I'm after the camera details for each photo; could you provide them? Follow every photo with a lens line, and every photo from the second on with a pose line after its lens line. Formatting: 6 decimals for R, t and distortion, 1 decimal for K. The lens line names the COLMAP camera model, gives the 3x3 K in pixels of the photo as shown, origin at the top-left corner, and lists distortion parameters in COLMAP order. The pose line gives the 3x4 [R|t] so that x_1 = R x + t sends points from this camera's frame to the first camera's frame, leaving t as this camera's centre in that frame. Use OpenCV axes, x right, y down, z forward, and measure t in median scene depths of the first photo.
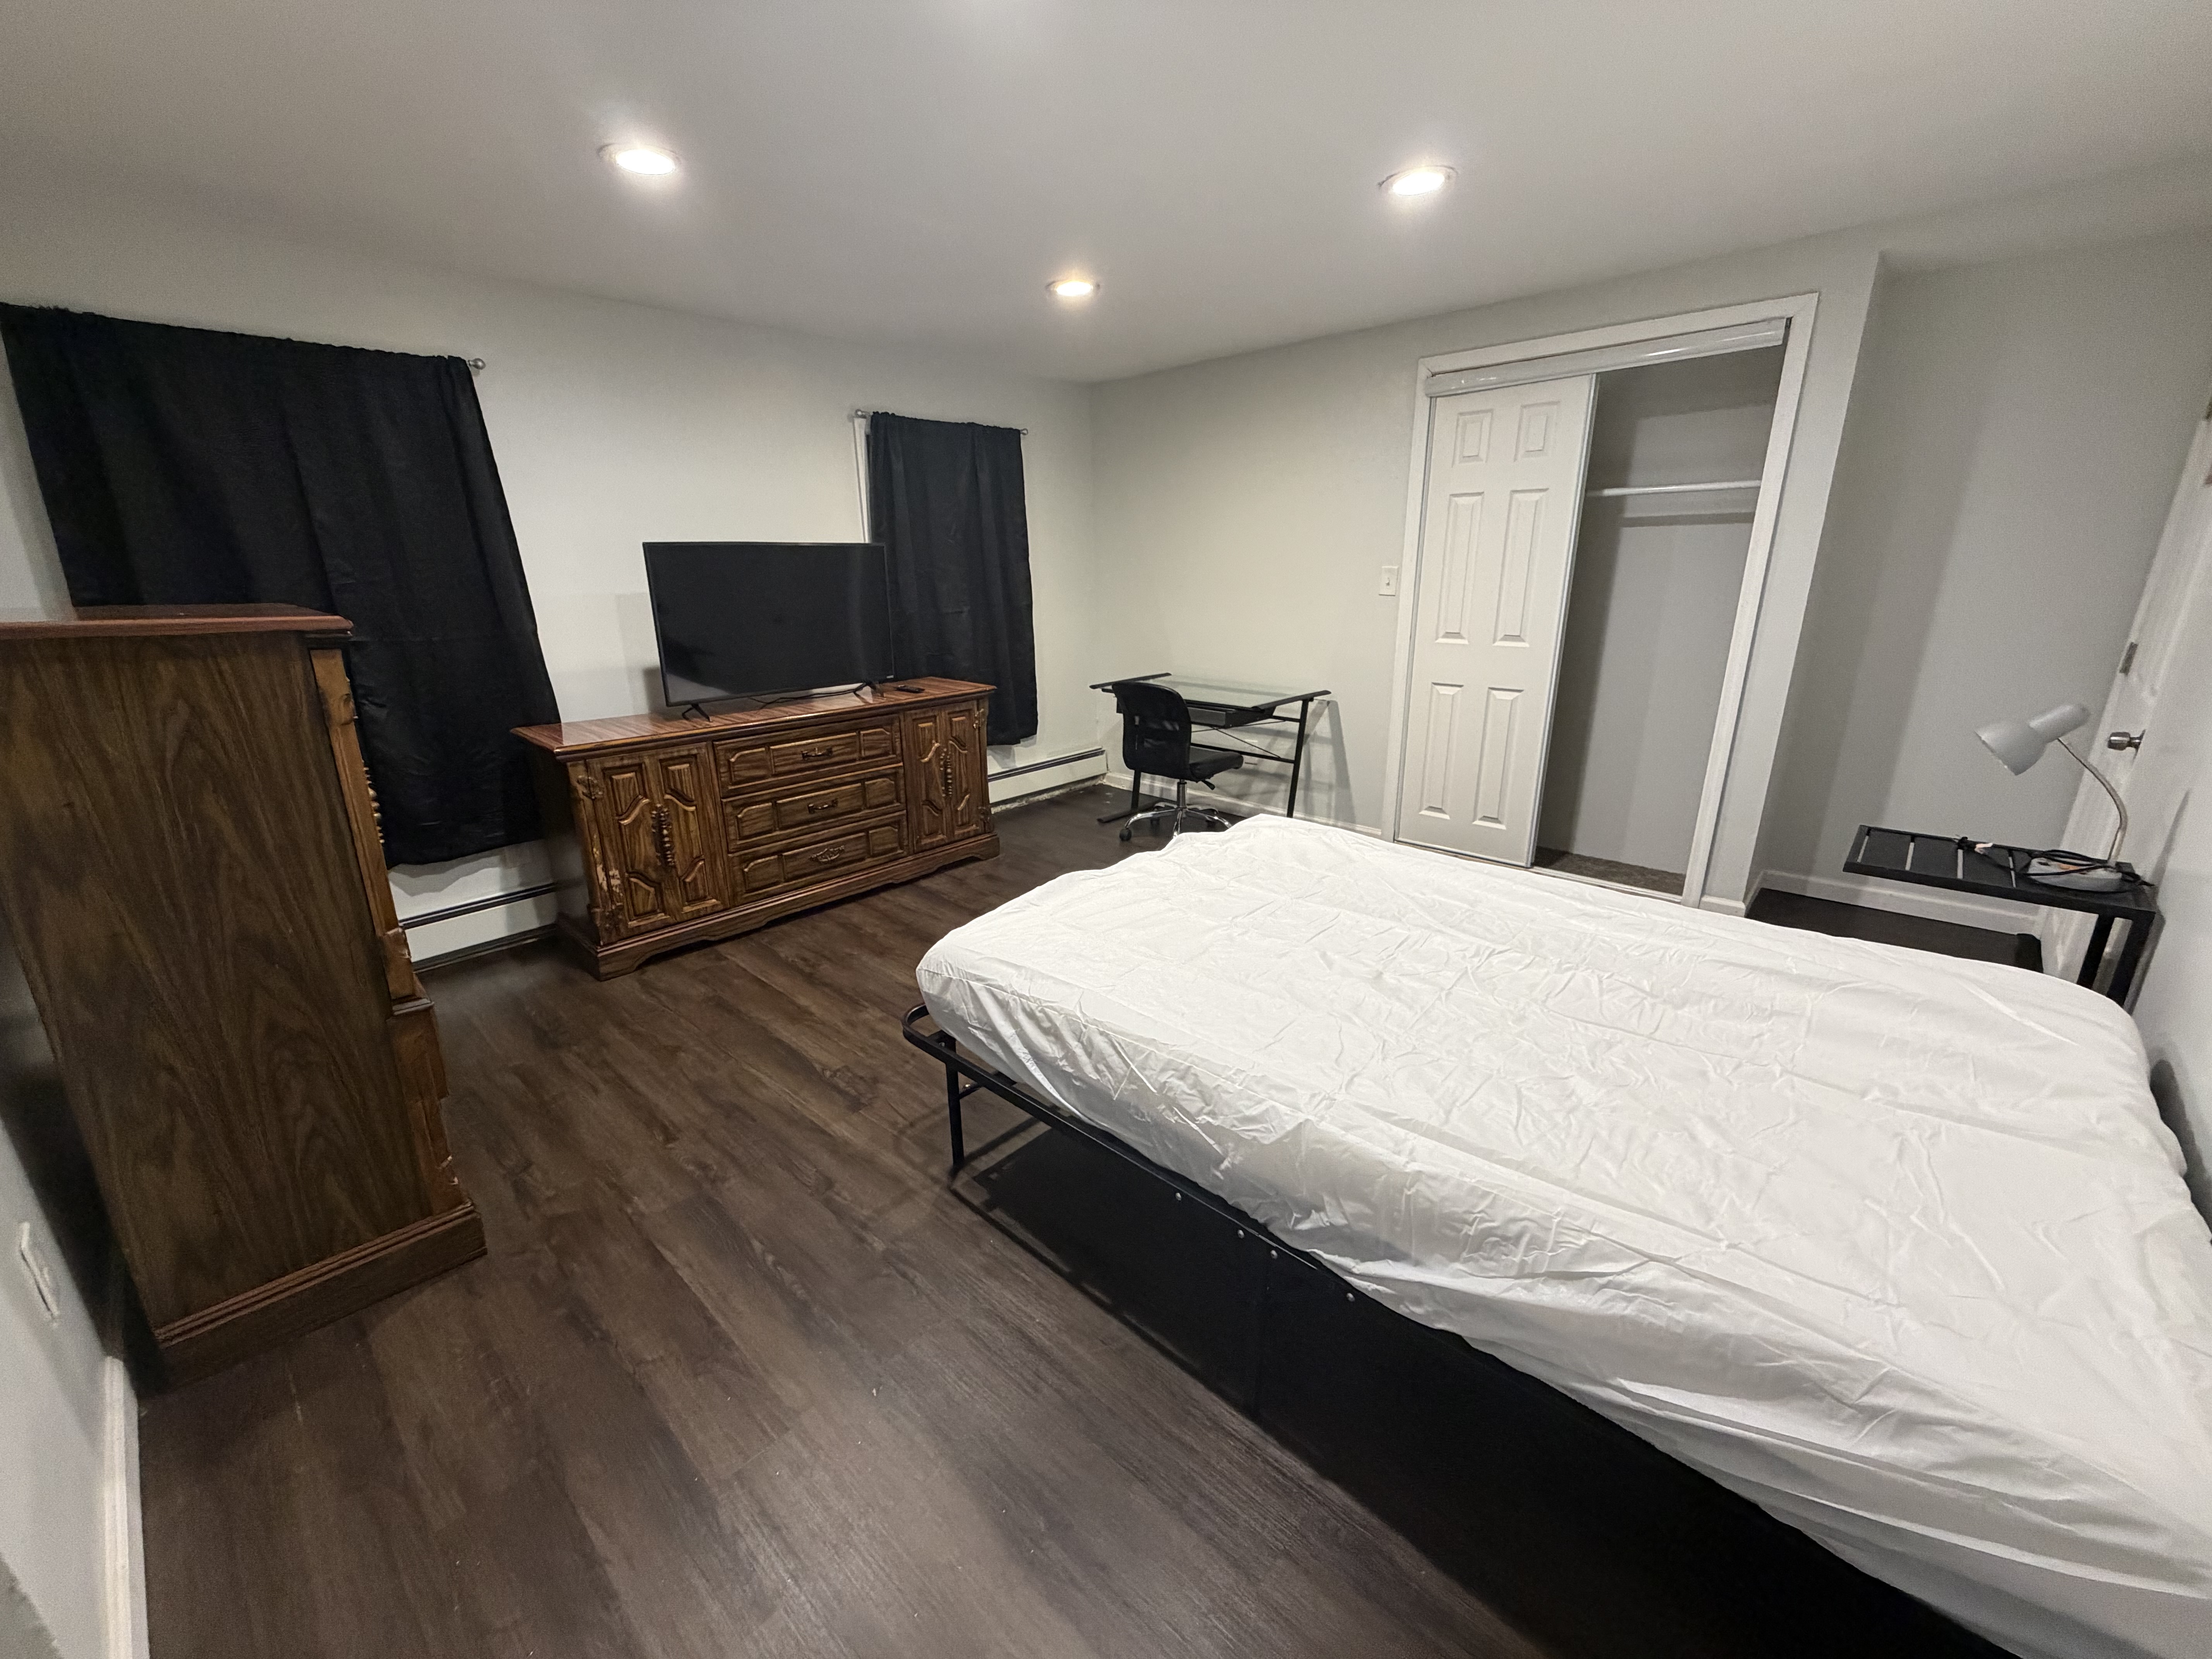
lens RADIAL K [[889.4, 0, 1106.4], [0, 889.4, 842.4], [0, 0, 1]] dist [-0.002640, -0.000322]
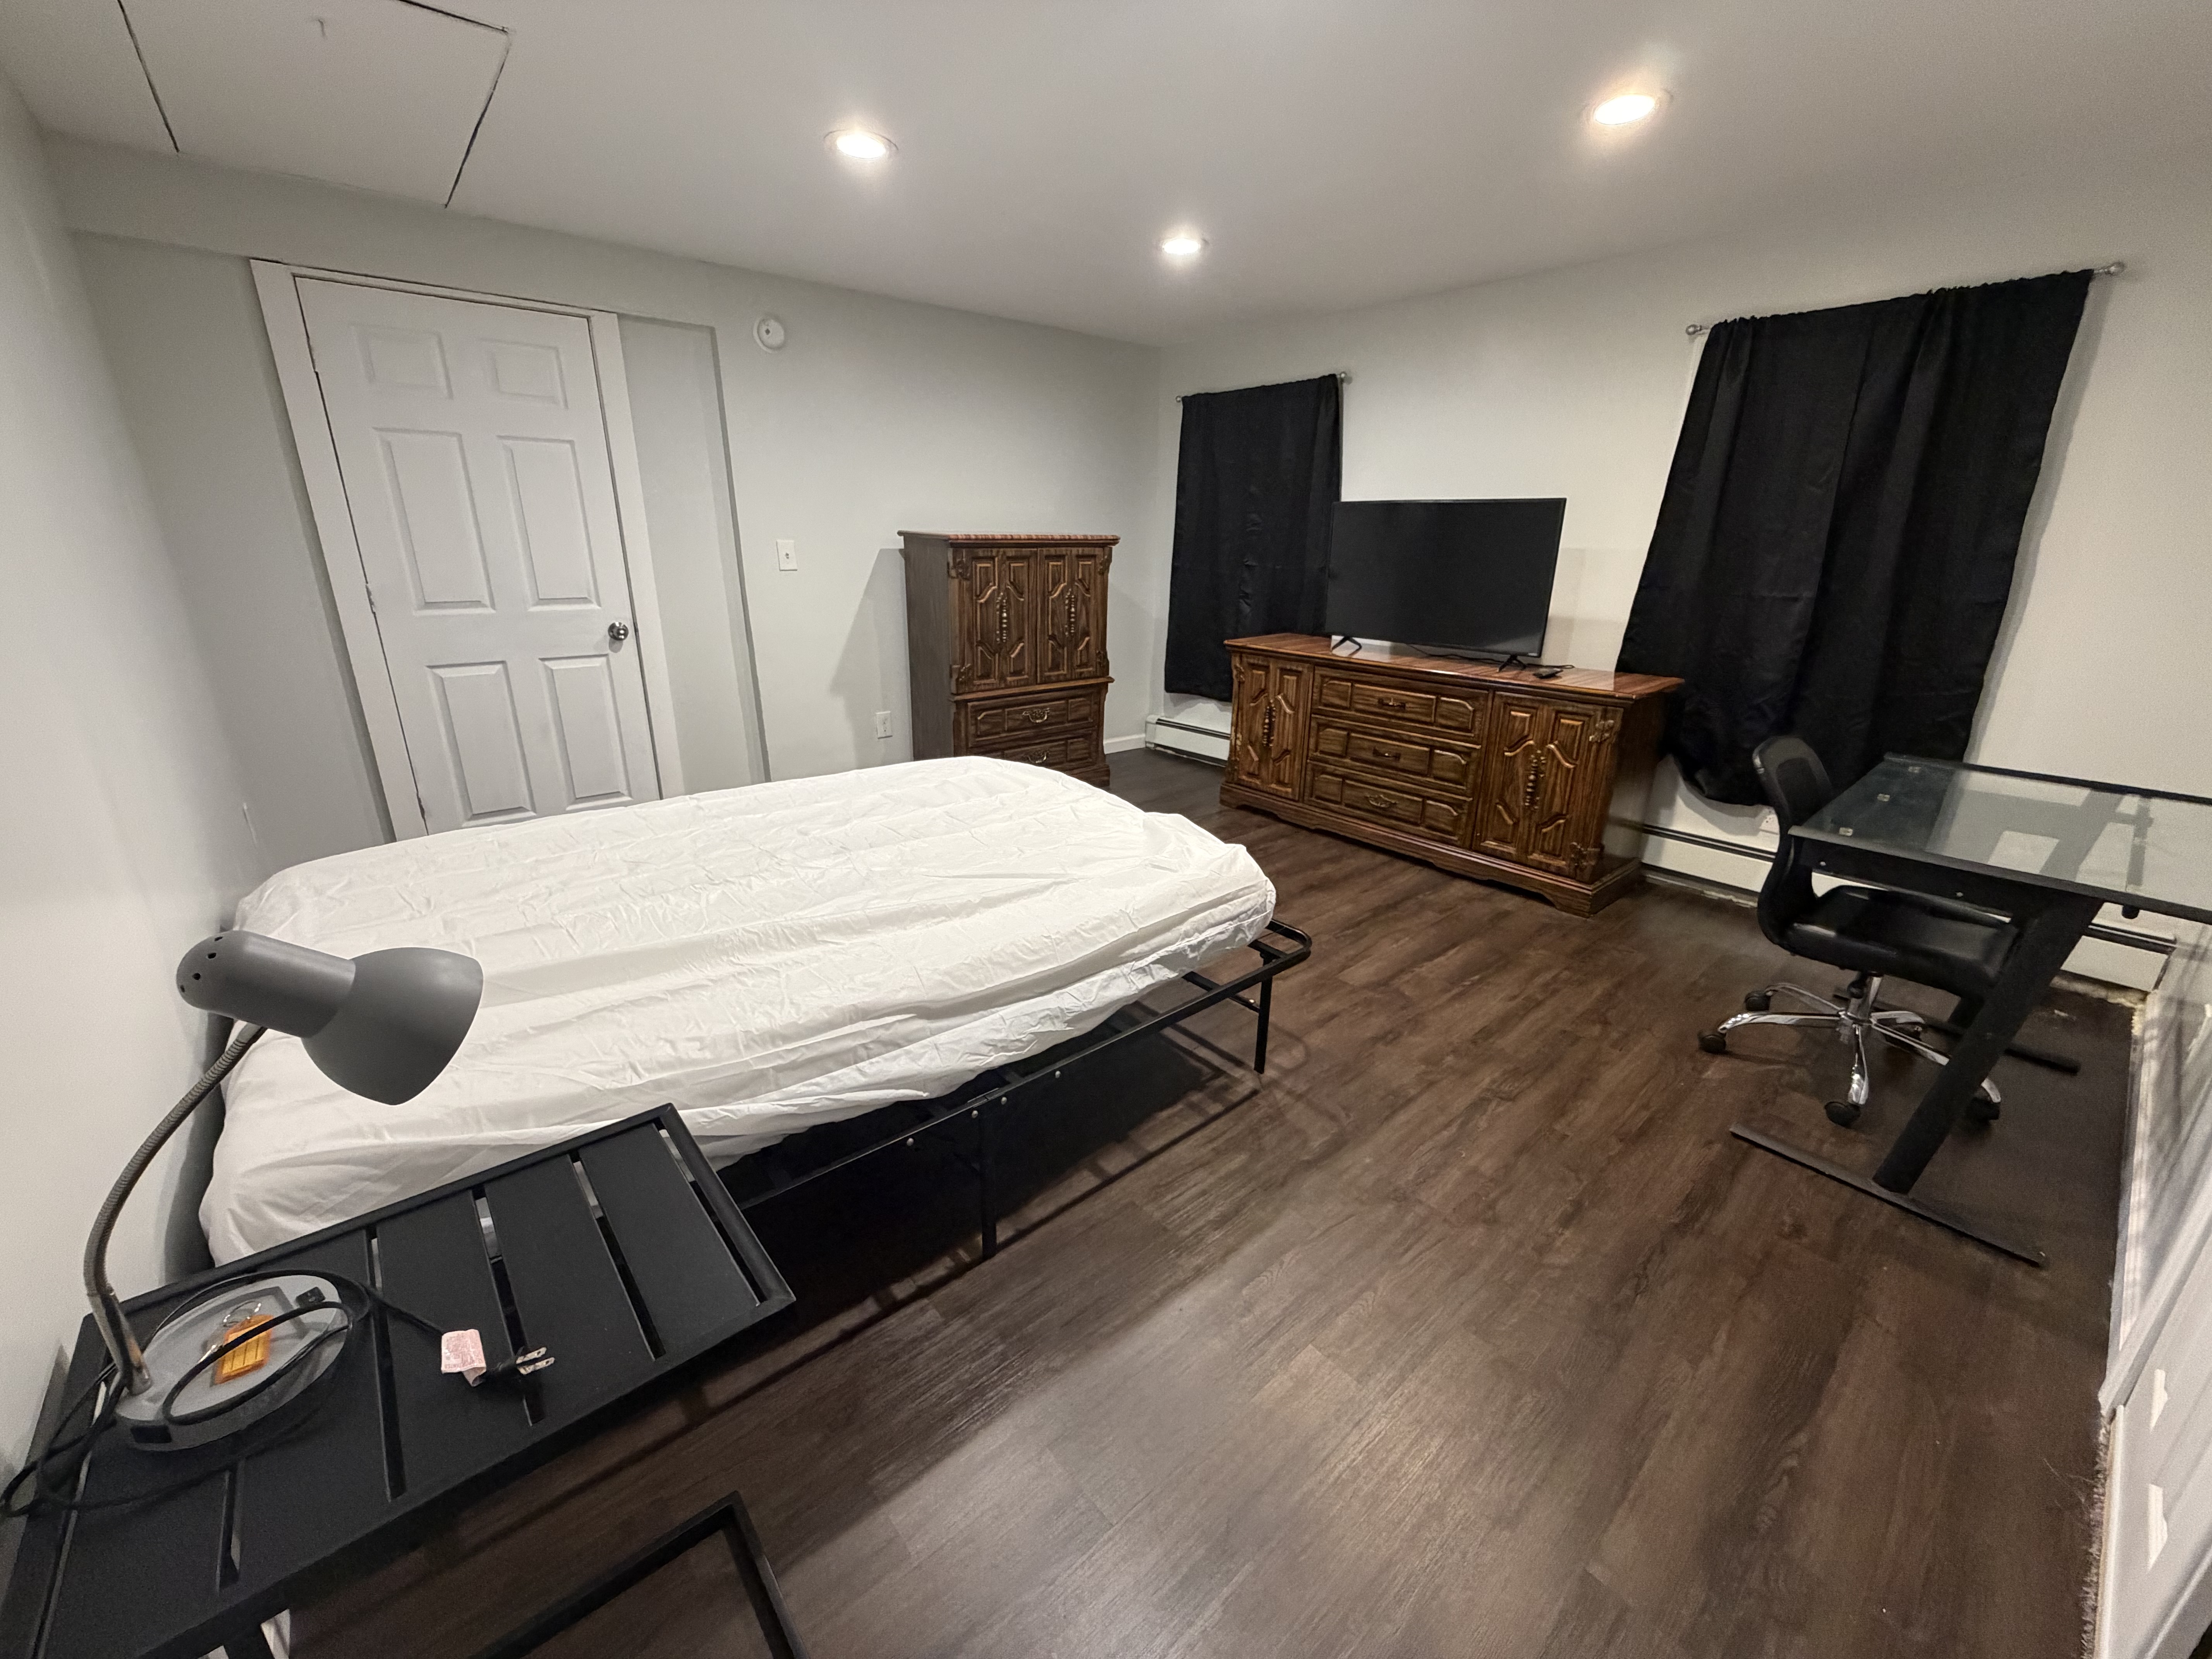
lens RADIAL K [[889.4, 0, 1107.8], [0, 889.4, 812.4], [0, 0, 1]] dist [-0.002640, -0.000322]
pose [[-0.114894, 0.319656, -0.940542, 0.707547], [-0.304499, 0.889901, 0.339642, -0.230757], [0.945558, 0.325417, -0.004909, 0.709663]]
